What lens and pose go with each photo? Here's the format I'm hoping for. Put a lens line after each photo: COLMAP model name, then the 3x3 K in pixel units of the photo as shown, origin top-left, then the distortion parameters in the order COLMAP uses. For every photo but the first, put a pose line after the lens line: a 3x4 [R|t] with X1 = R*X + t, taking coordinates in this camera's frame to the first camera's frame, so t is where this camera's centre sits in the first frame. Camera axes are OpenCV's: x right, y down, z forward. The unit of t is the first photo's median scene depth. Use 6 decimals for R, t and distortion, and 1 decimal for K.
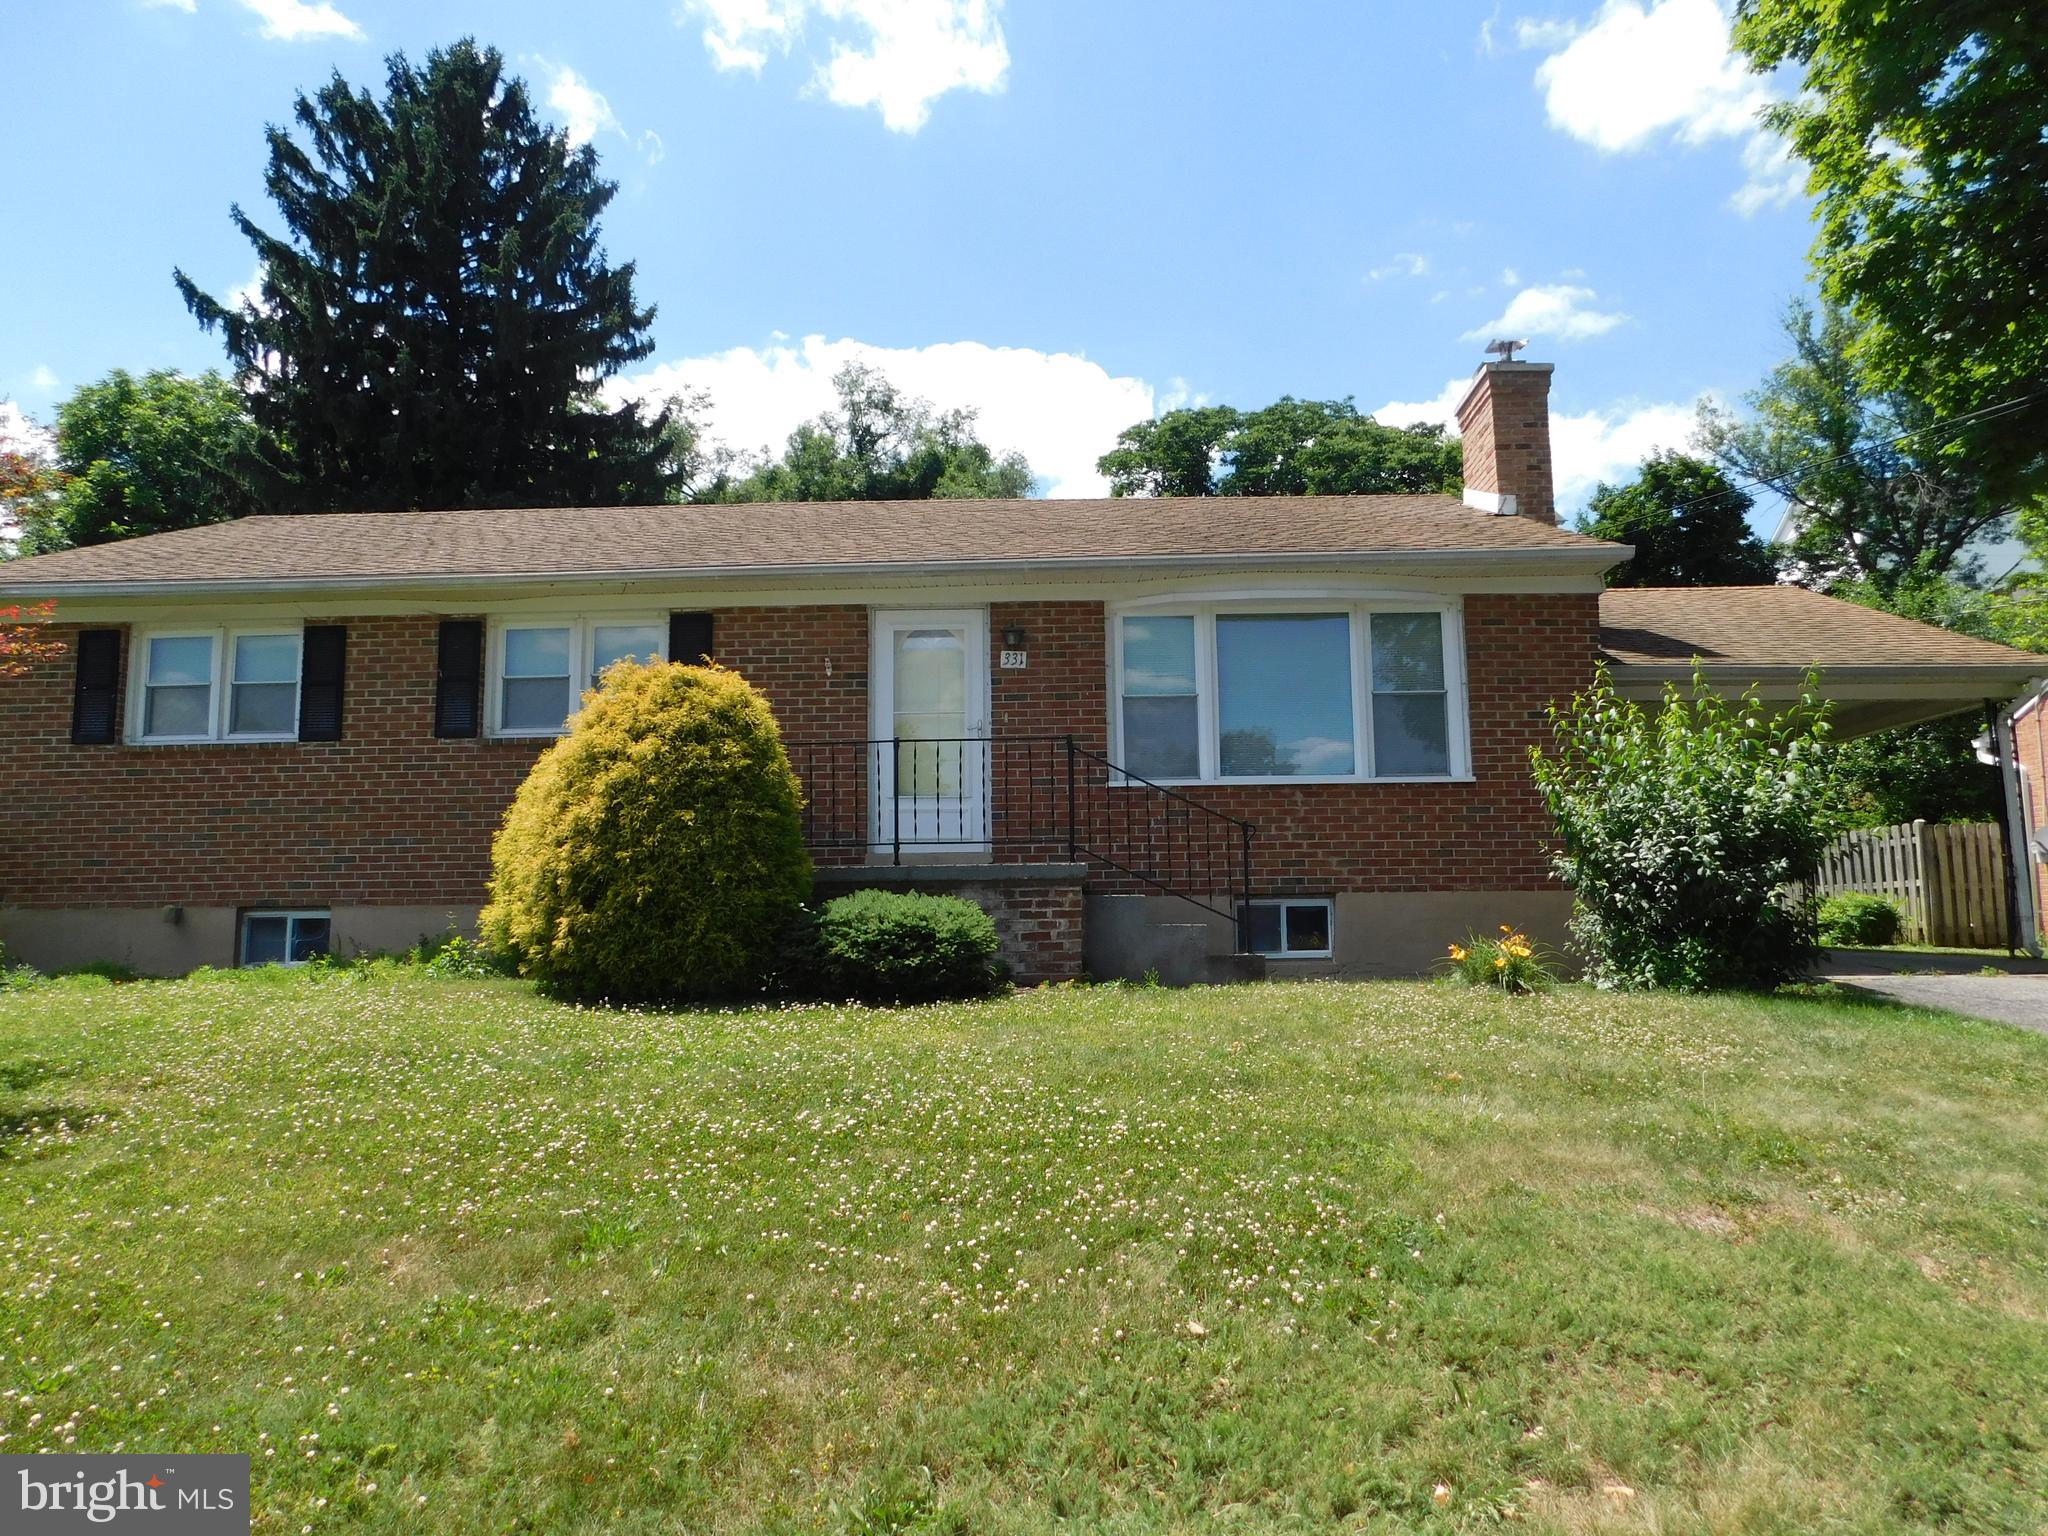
lens RADIAL K [[1371.4, 0, 1027.8], [0, 1371.4, 763.3], [0, 0, 1]] dist [-0.066275, 0.061148]
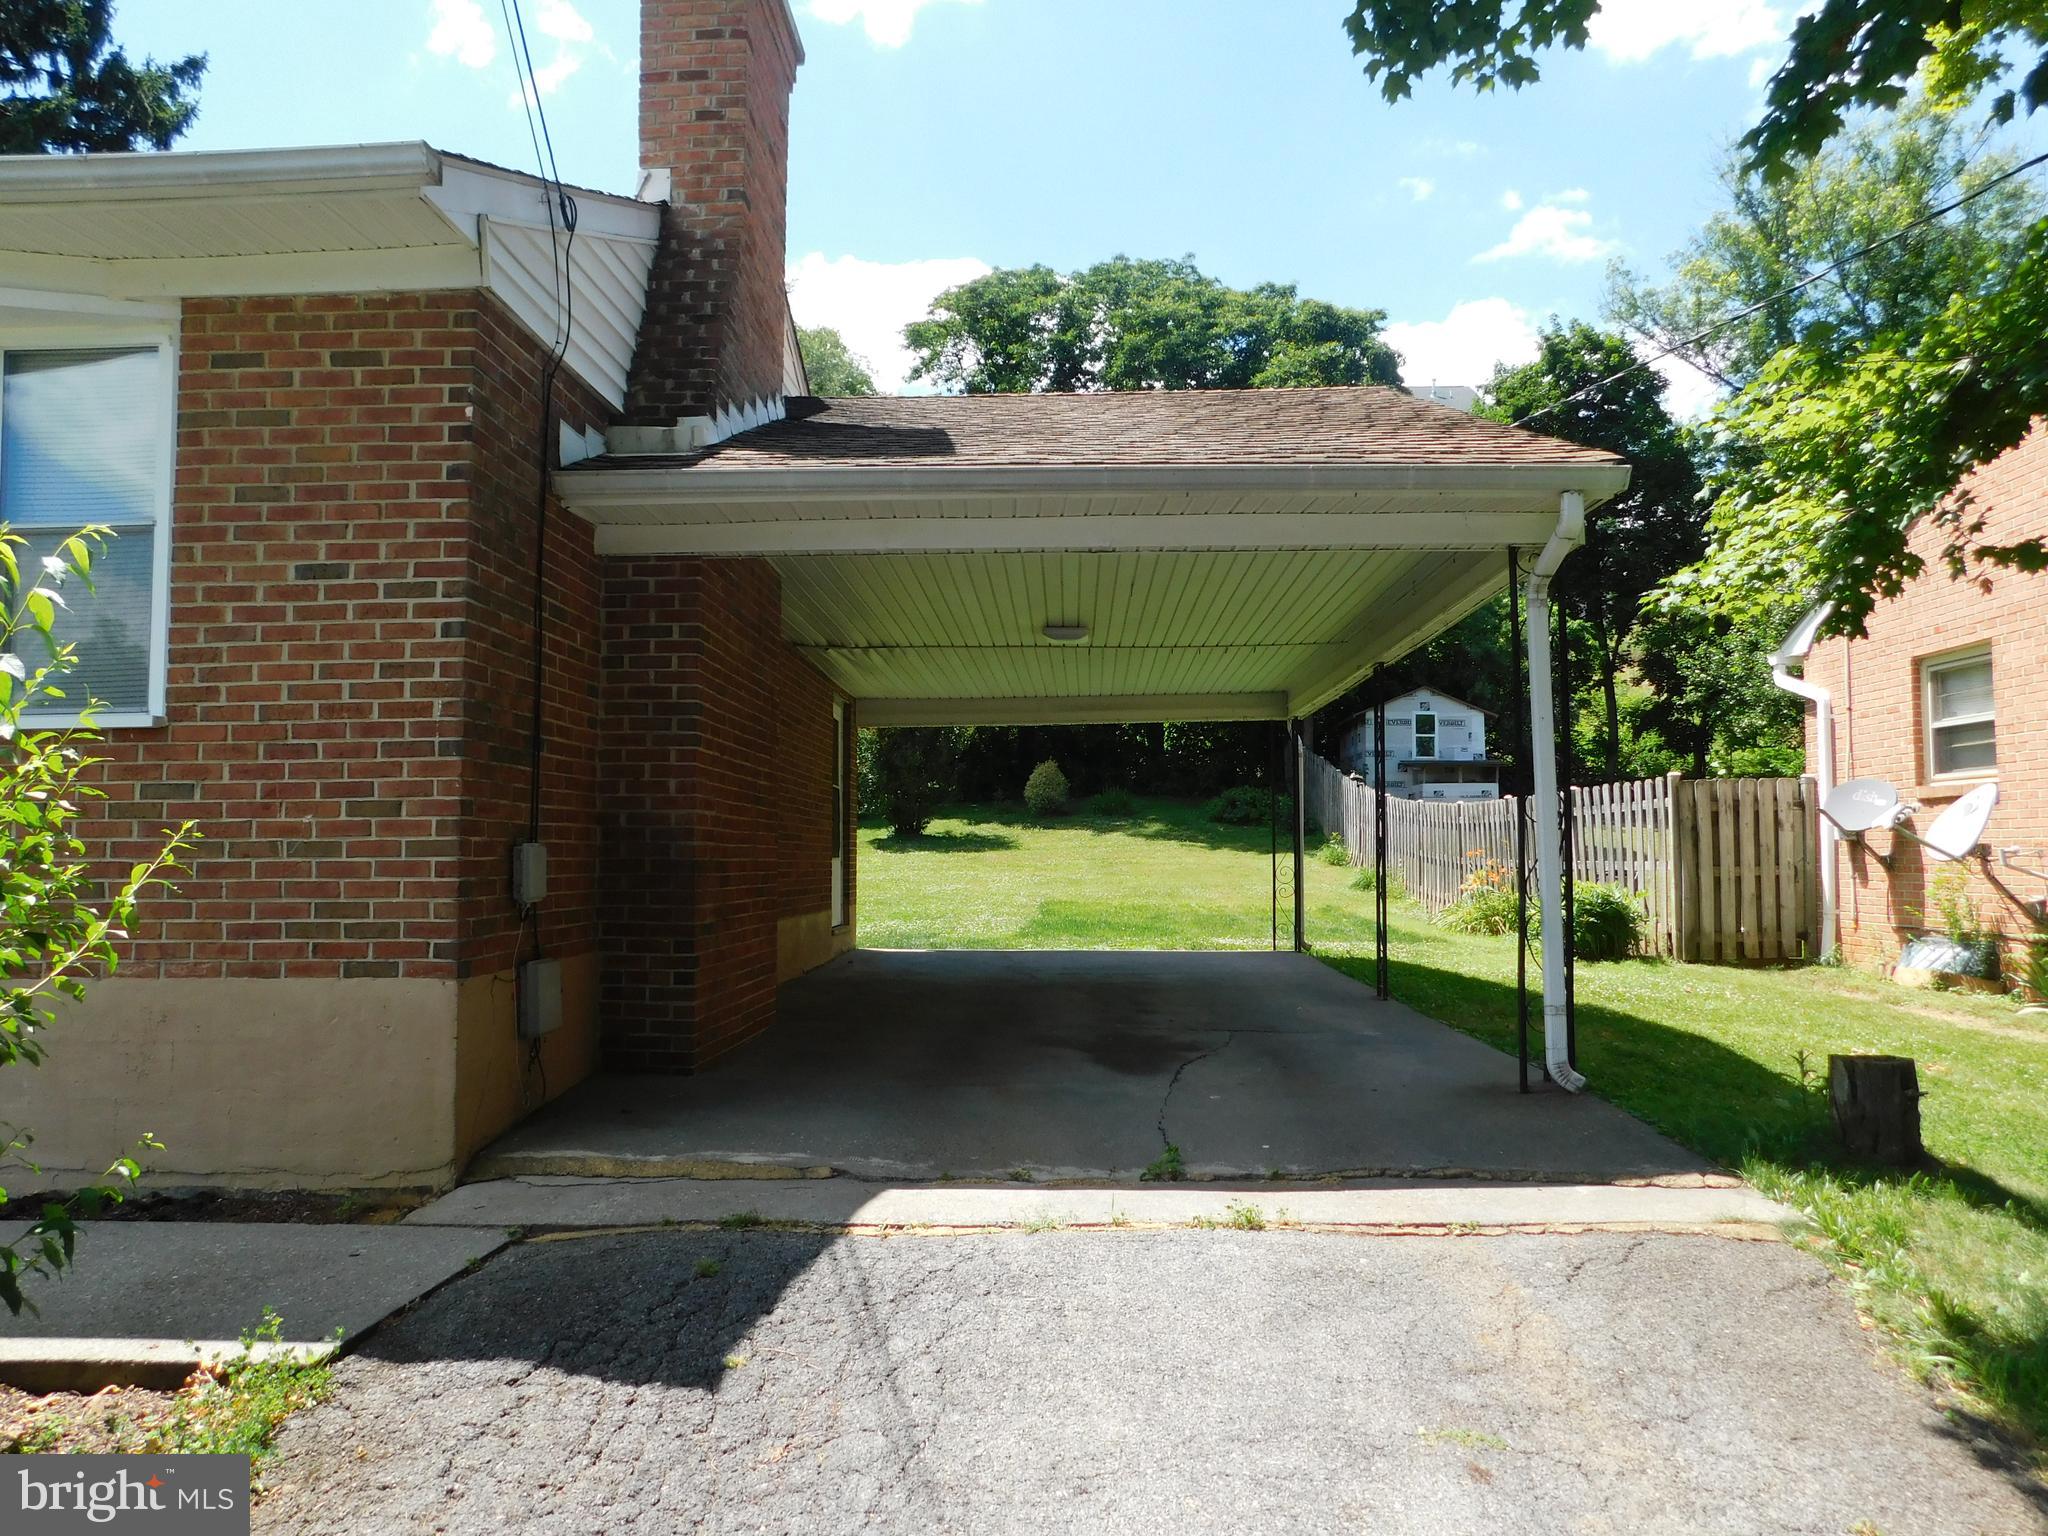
lens RADIAL K [[1356.5, 0, 1027.9], [0, 1356.5, 771.9], [0, 0, 1]] dist [-0.066659, 0.060139]
pose [[0.999894, 0.003921, -0.014002, 0.352172], [-0.003026, 0.997986, 0.063361, 0.000203], [0.014223, -0.063312, 0.997892, 0.332331]]
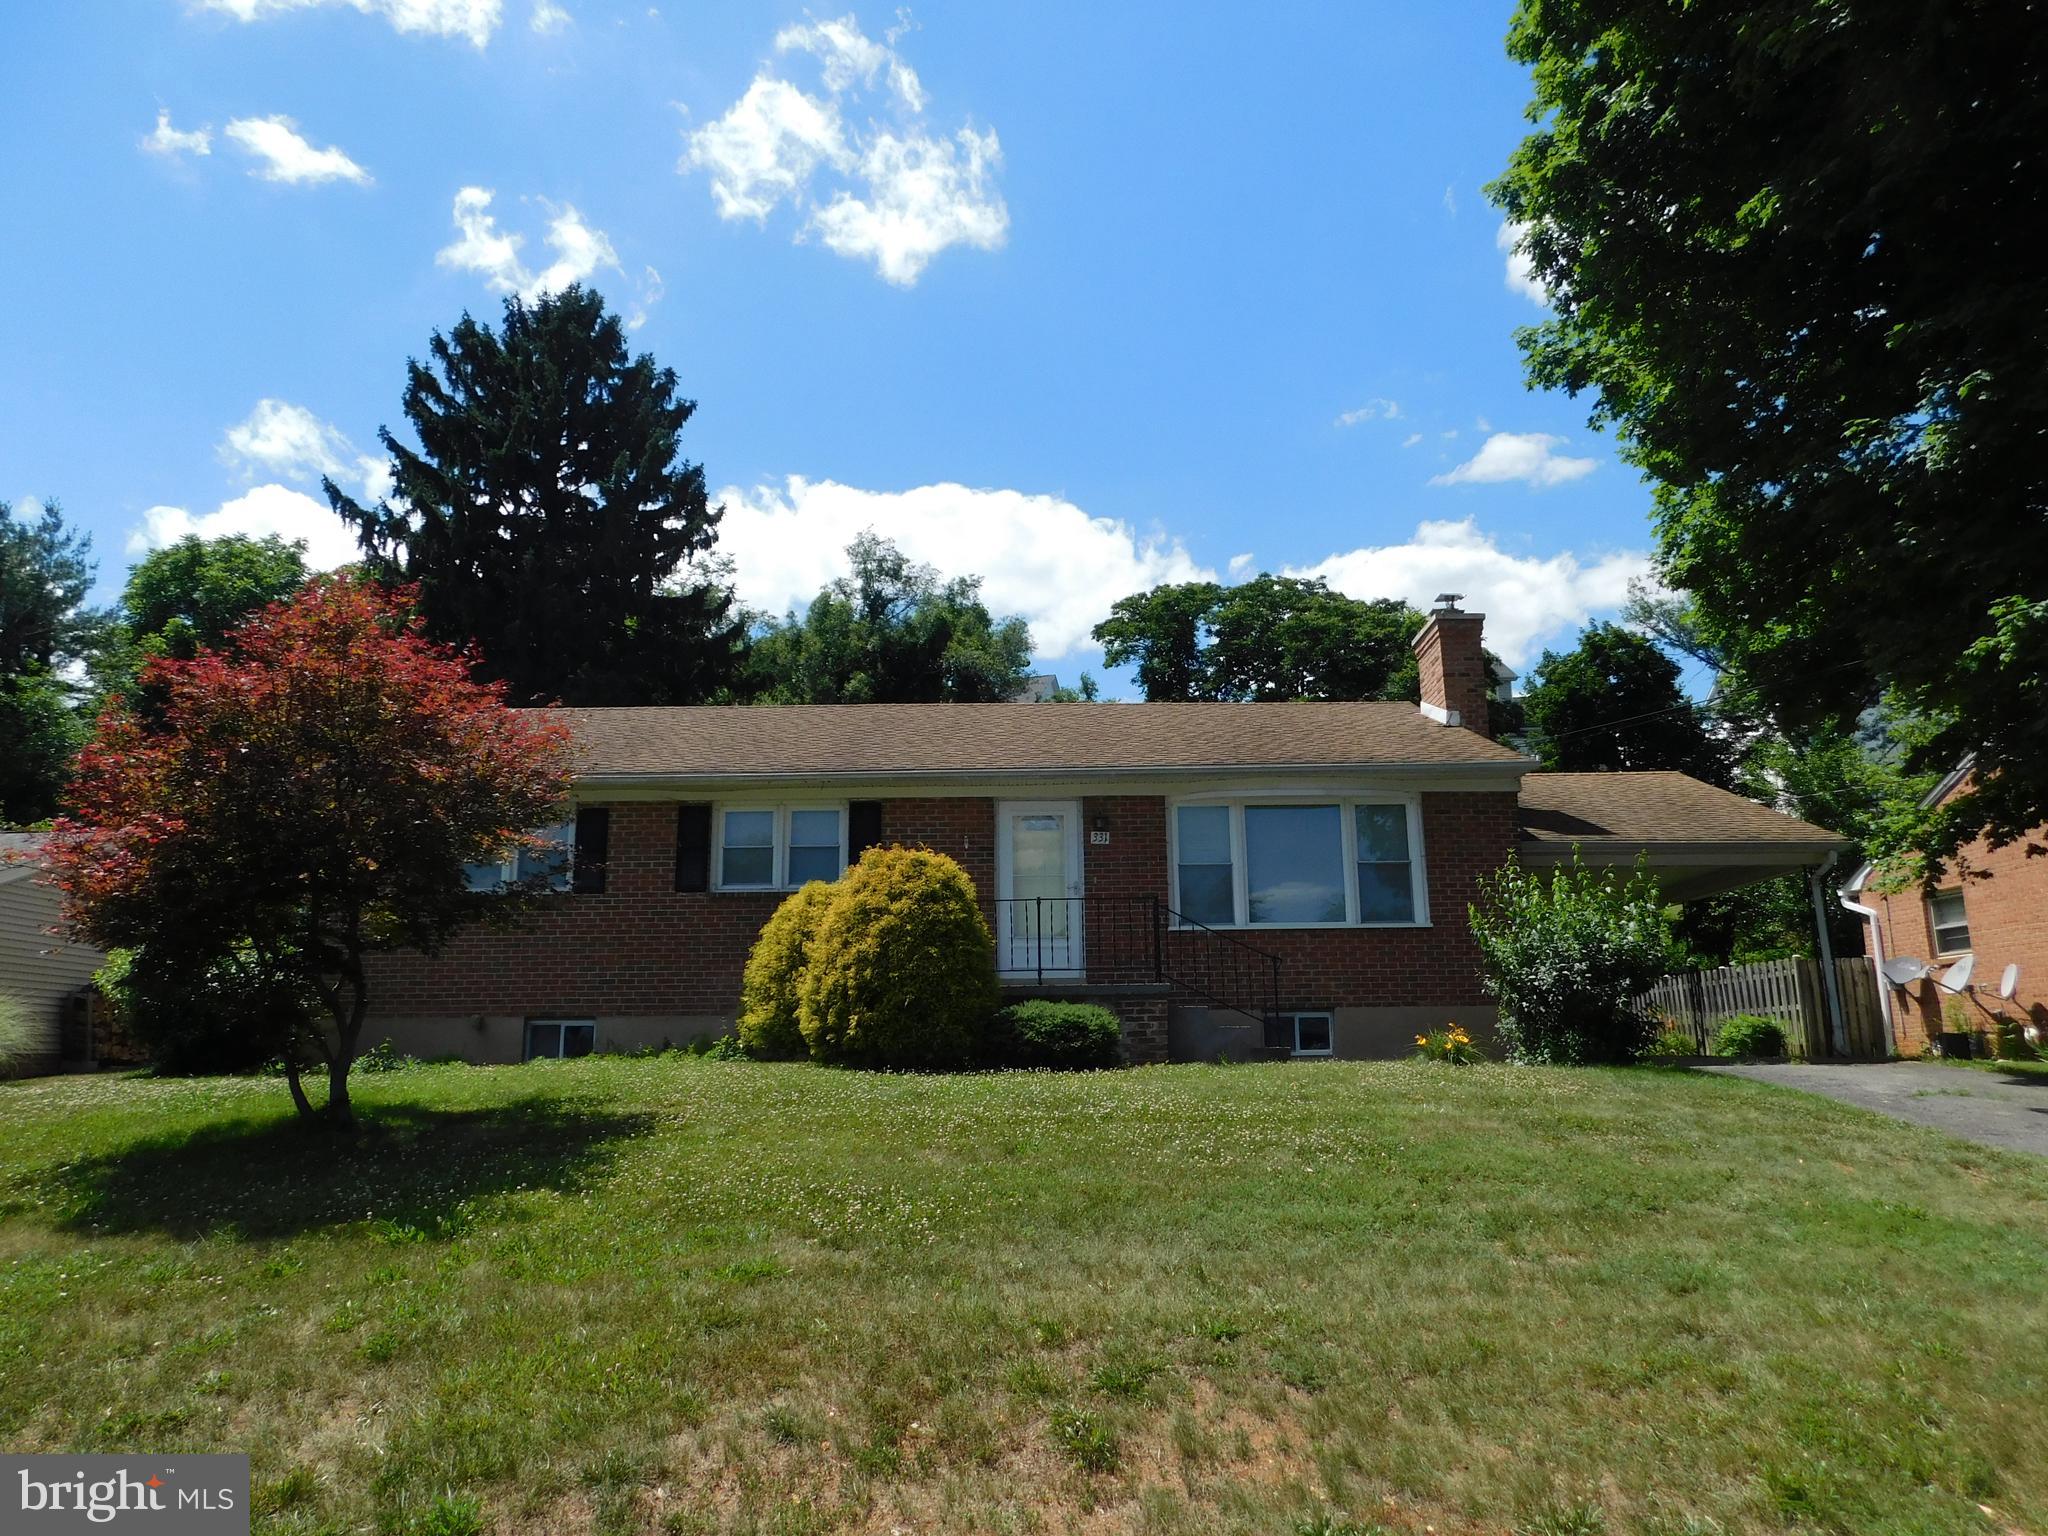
lens RADIAL K [[1371.4, 0, 1027.8], [0, 1371.4, 763.3], [0, 0, 1]] dist [-0.066275, 0.061148]
pose [[0.999710, 0.006148, 0.023300, -0.068746], [-0.003808, 0.995064, -0.099161, -0.007534], [-0.023795, 0.099043, 0.994799, -0.227075]]
